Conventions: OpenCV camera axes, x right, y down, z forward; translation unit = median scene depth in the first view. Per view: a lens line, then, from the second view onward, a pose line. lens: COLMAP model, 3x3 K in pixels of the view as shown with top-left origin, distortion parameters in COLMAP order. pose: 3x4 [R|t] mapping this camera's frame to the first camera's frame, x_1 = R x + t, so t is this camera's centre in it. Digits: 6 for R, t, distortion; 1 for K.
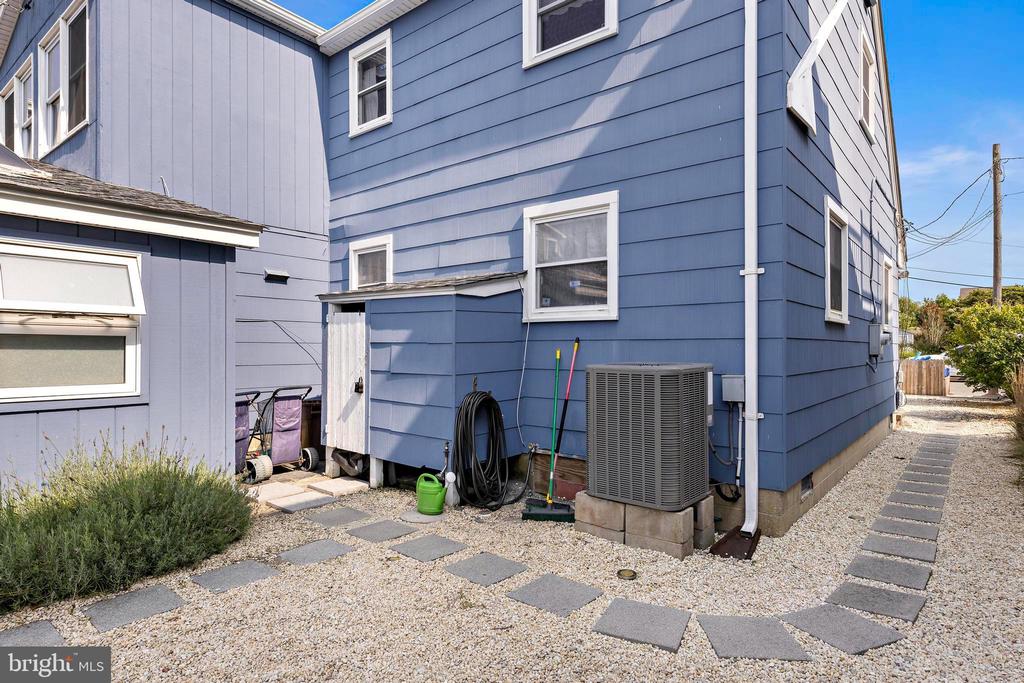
lens RADIAL K [[578.5, 0, 511.8], [0, 578.5, 343.6], [0, 0, 1]] dist [0.000379, 0.000148]
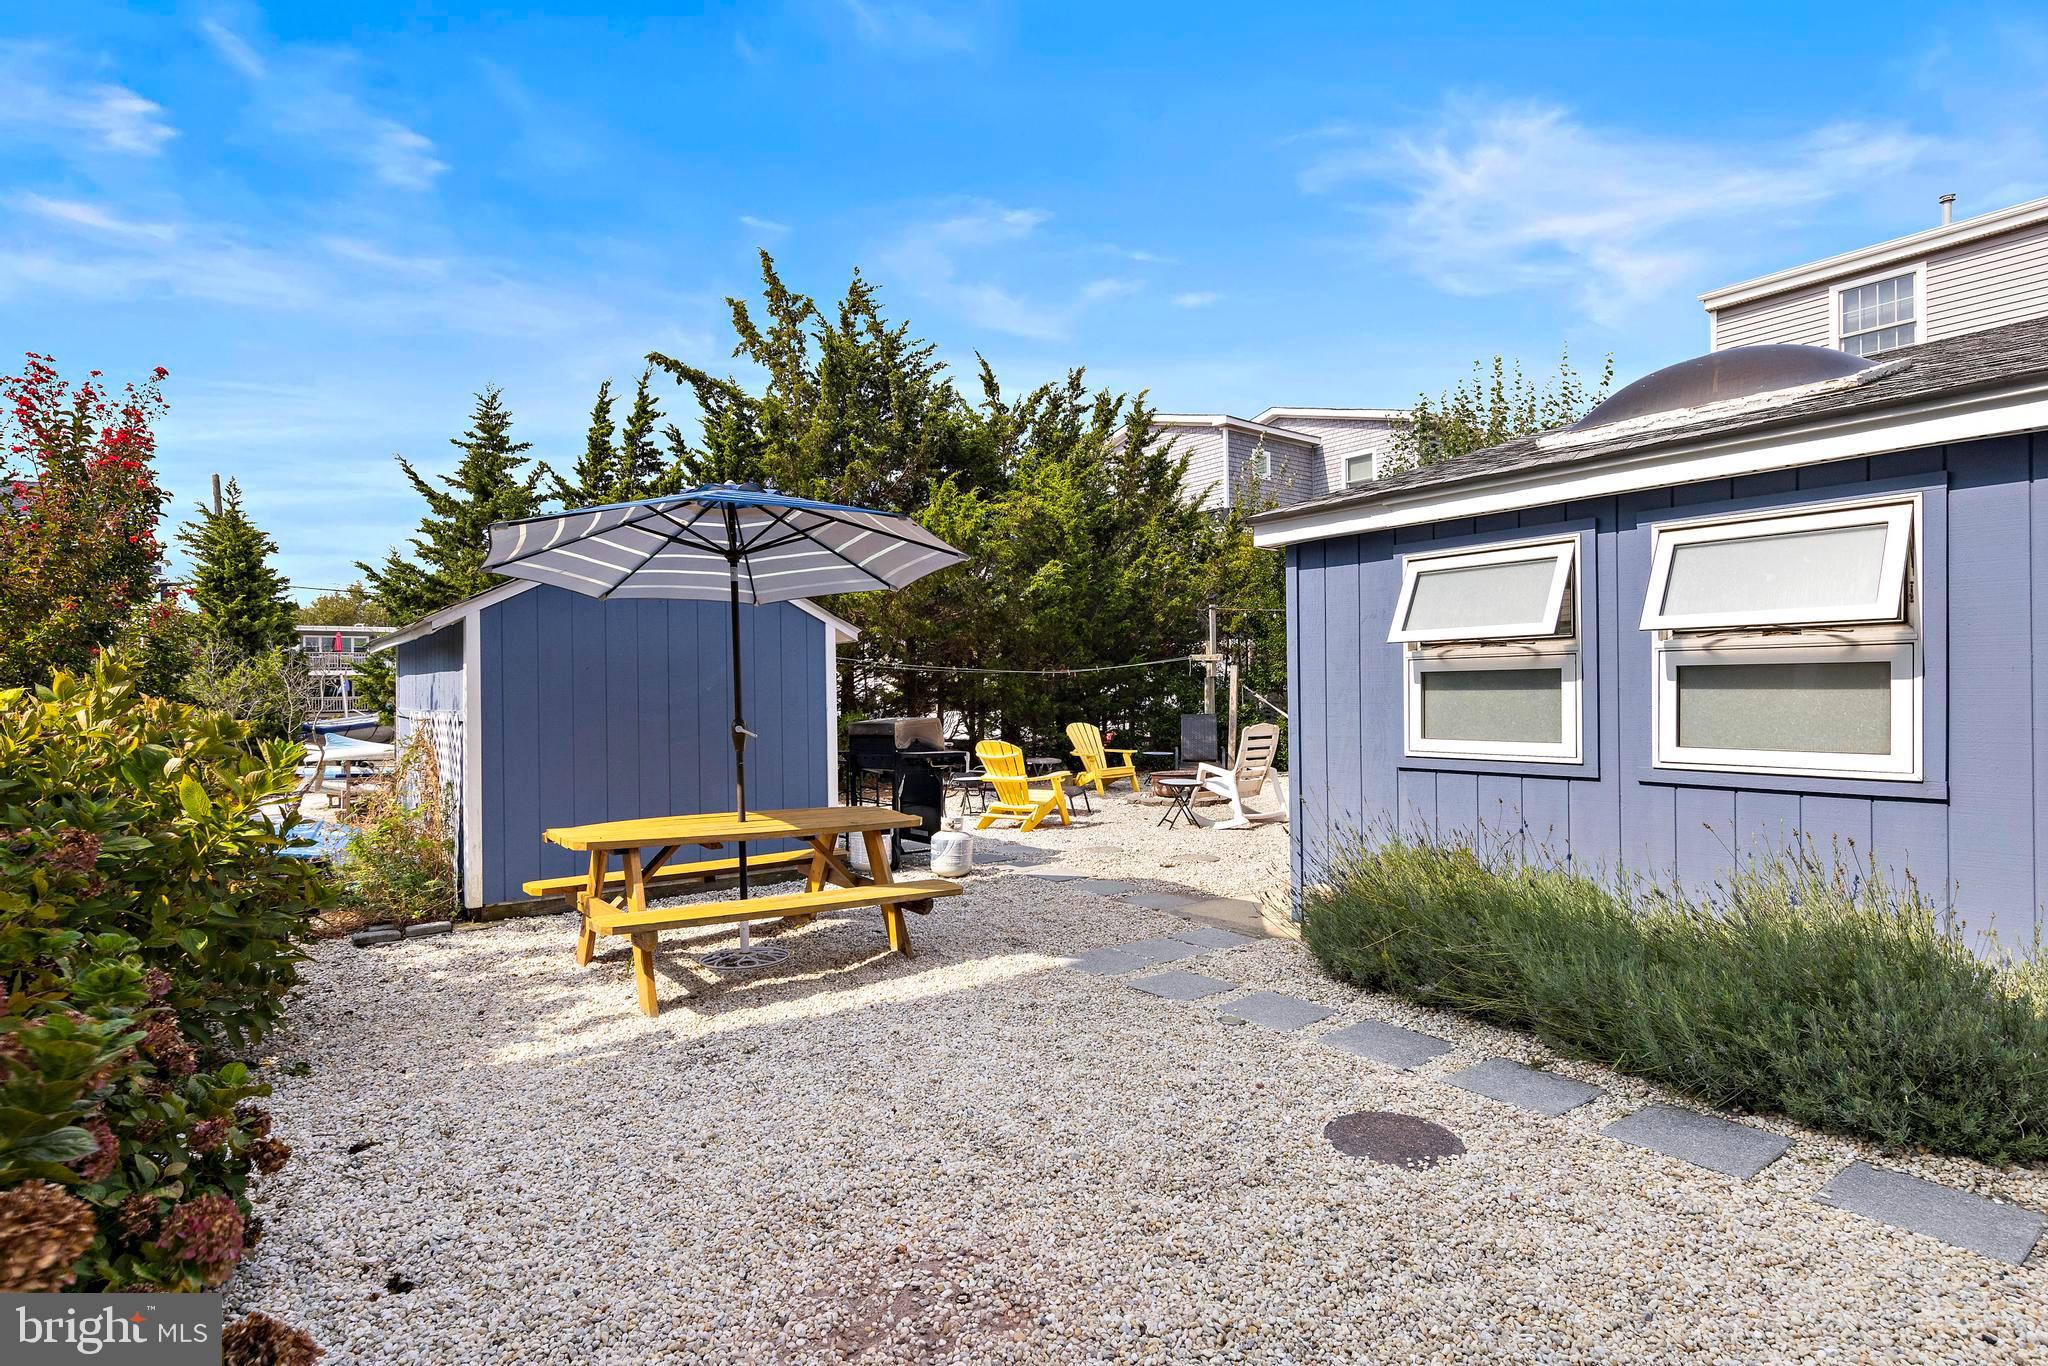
lens RADIAL K [[950.5, 0, 952.8], [0, 950.5, 678.7], [0, 0, 1]] dist [-0.001144, -0.000154]
pose [[-0.242577, -0.015241, -0.970012, 0.352153], [0.015695, 0.999684, -0.019633, 0.005667], [0.970005, -0.019987, -0.242261, 0.417538]]
